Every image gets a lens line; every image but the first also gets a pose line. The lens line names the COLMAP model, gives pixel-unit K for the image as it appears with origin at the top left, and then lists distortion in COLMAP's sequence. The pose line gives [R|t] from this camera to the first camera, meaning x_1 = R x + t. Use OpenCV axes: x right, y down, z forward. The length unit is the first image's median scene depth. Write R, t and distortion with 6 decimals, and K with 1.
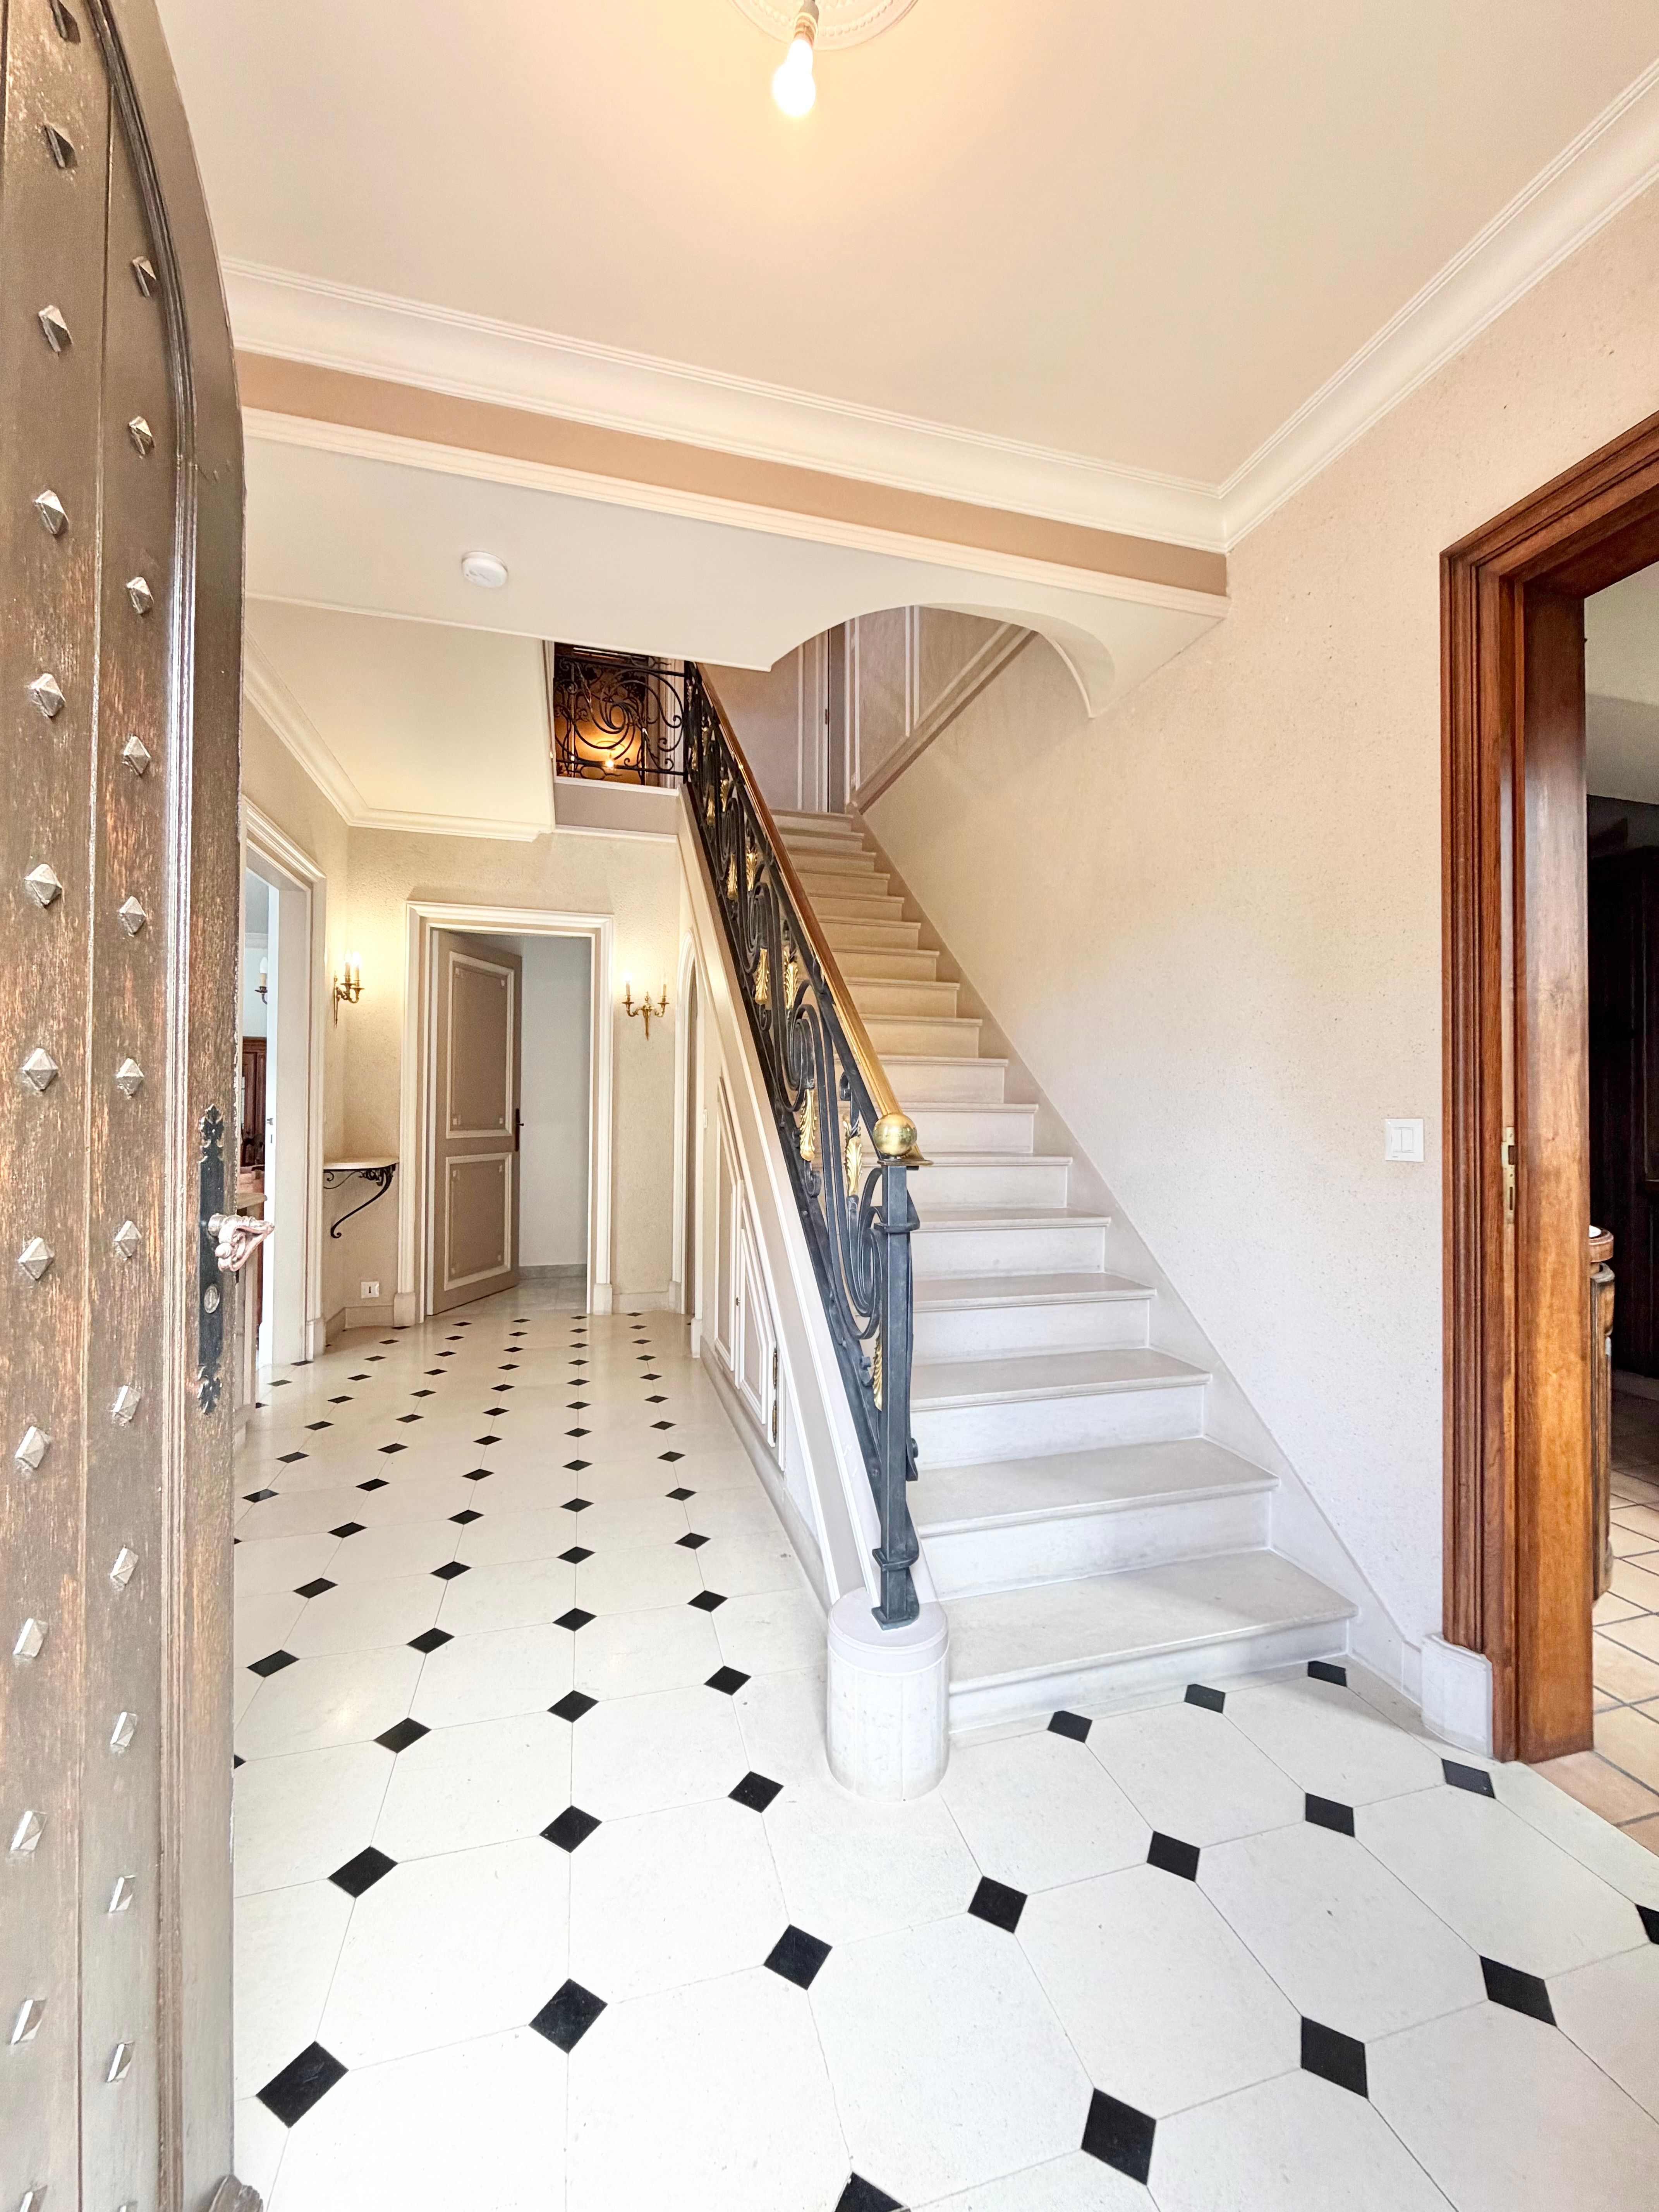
lens RADIAL K [[864.0, 0, 829.5], [0, 864.0, 1106.0], [0, 0, 1]] dist [0.002926, 0.000038]
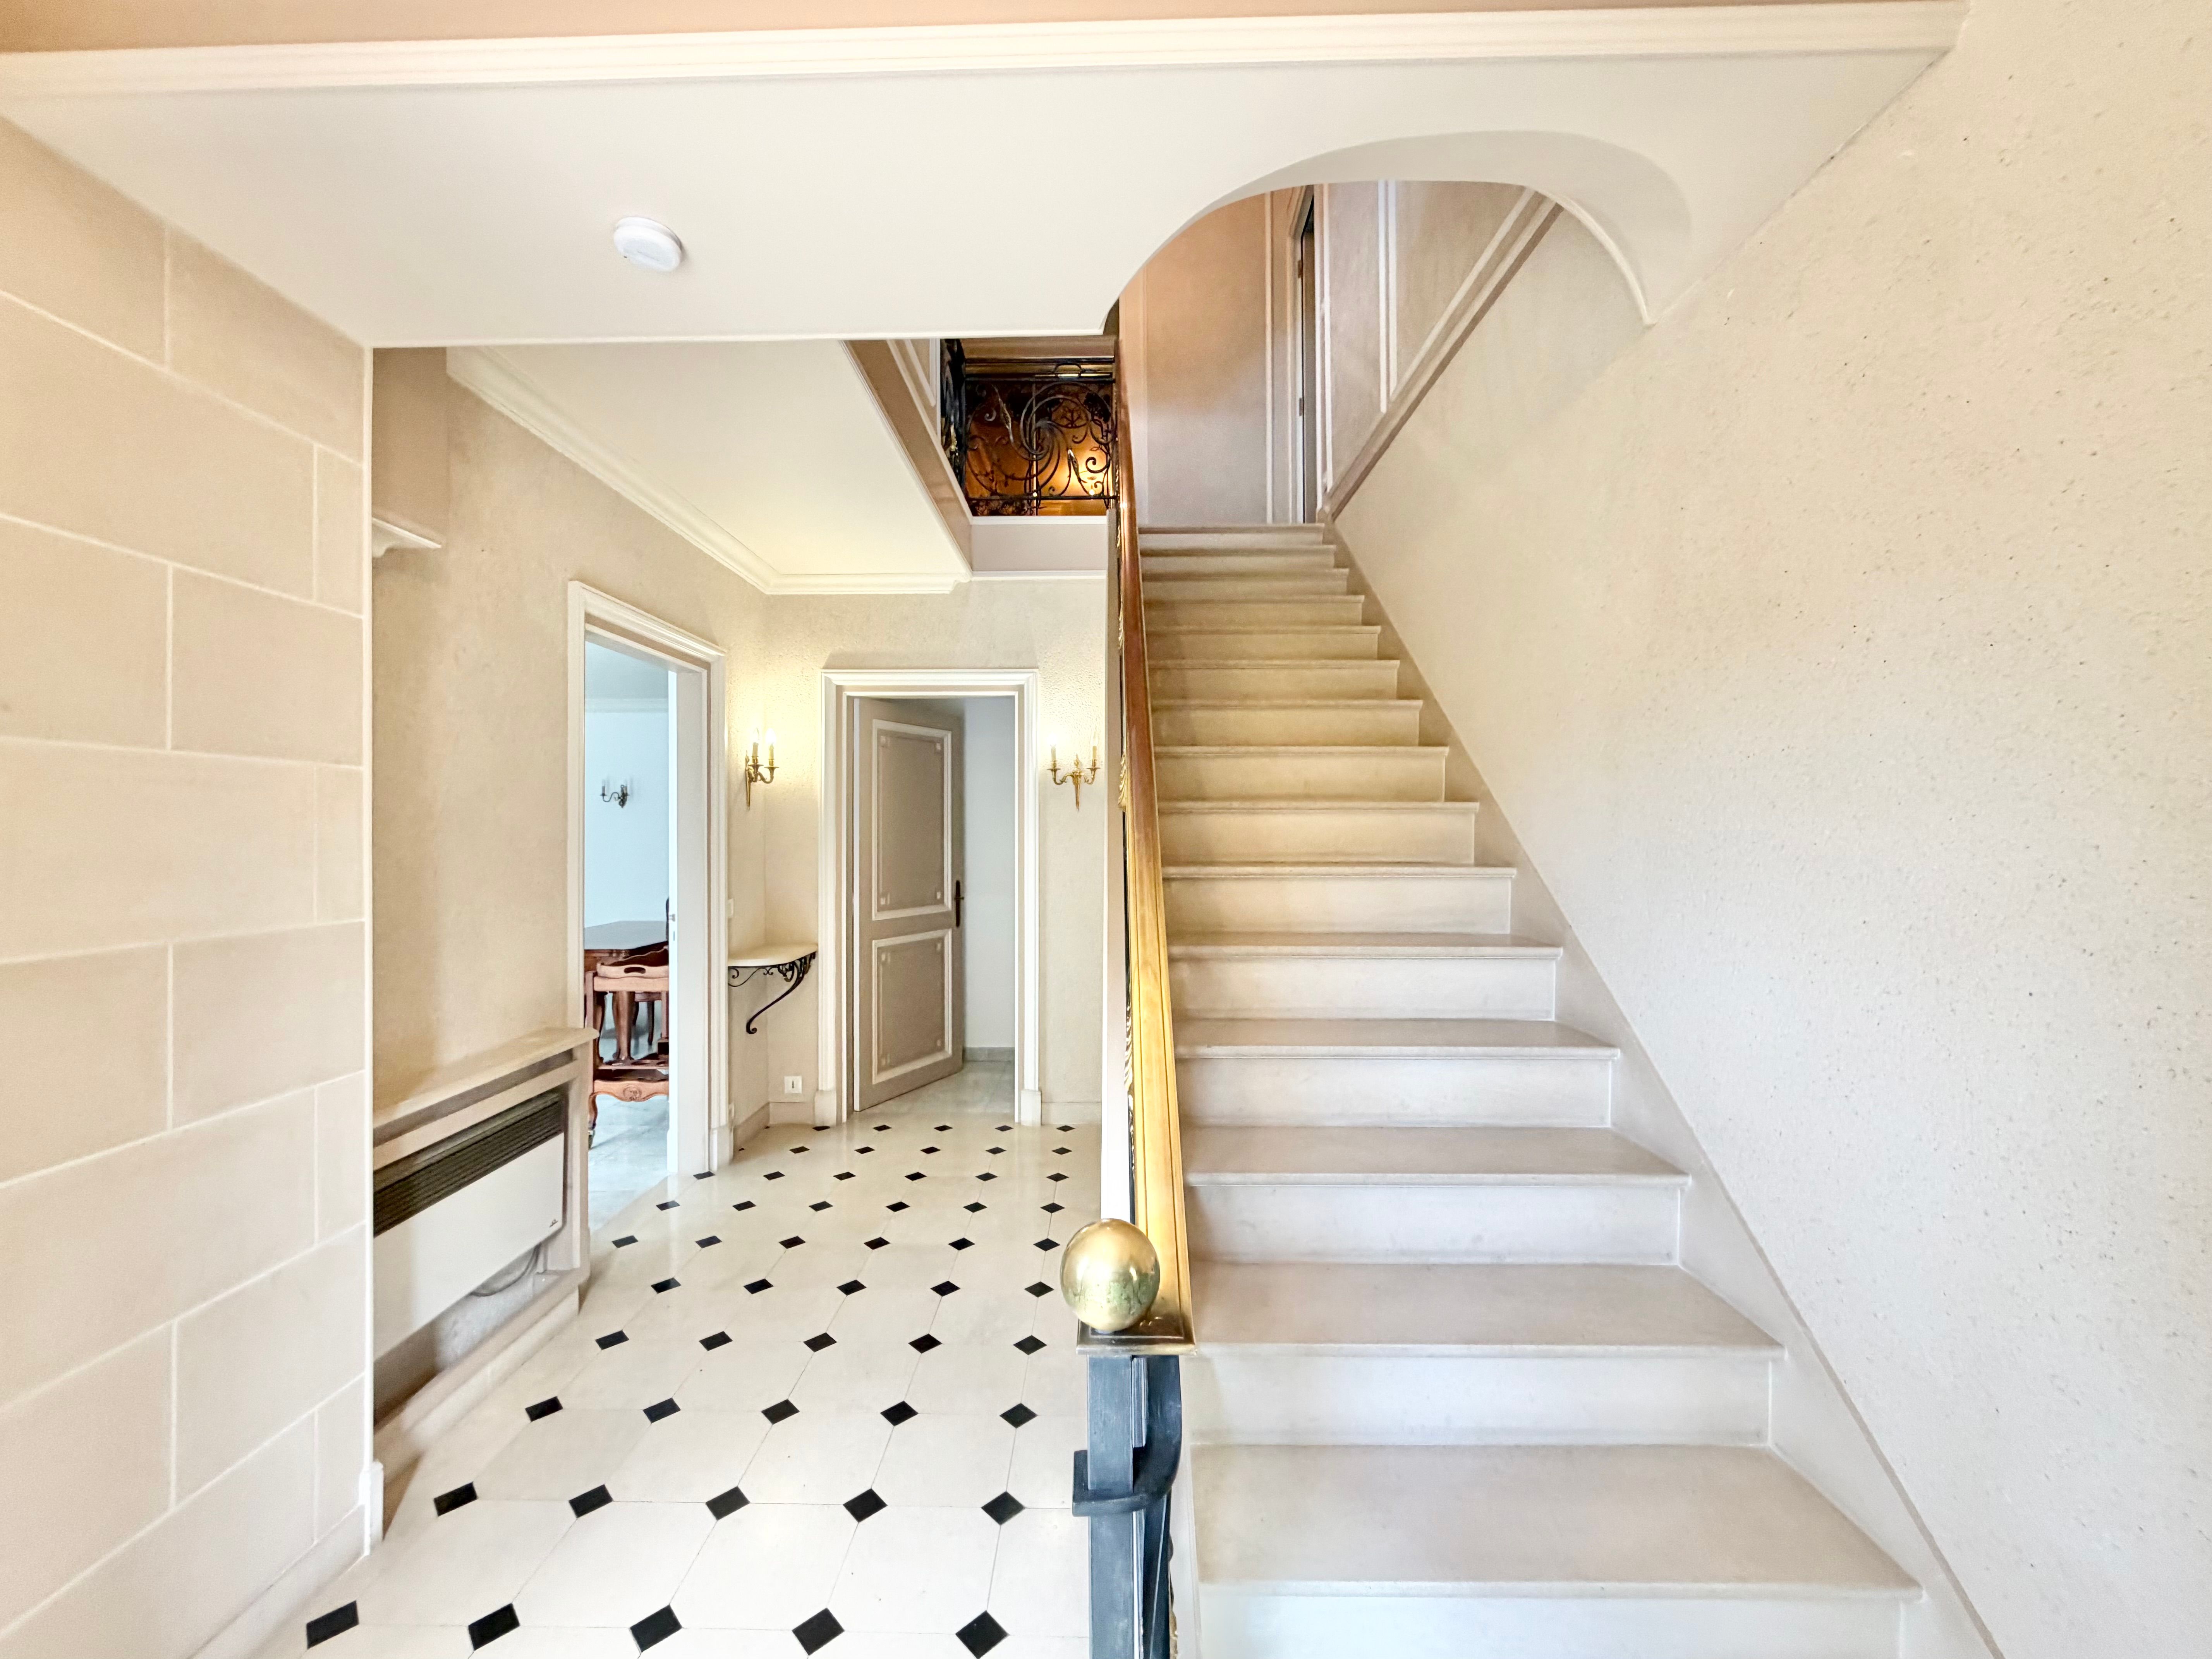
lens RADIAL K [[864.0, 0, 1106.0], [0, 864.0, 829.5], [0, 0, 1]] dist [0.002926, 0.000038]
pose [[0.957761, -0.009355, -0.287412, 0.068368], [0.011074, 0.999929, 0.004356, -0.065245], [0.287351, -0.007355, 0.957797, 0.193045]]
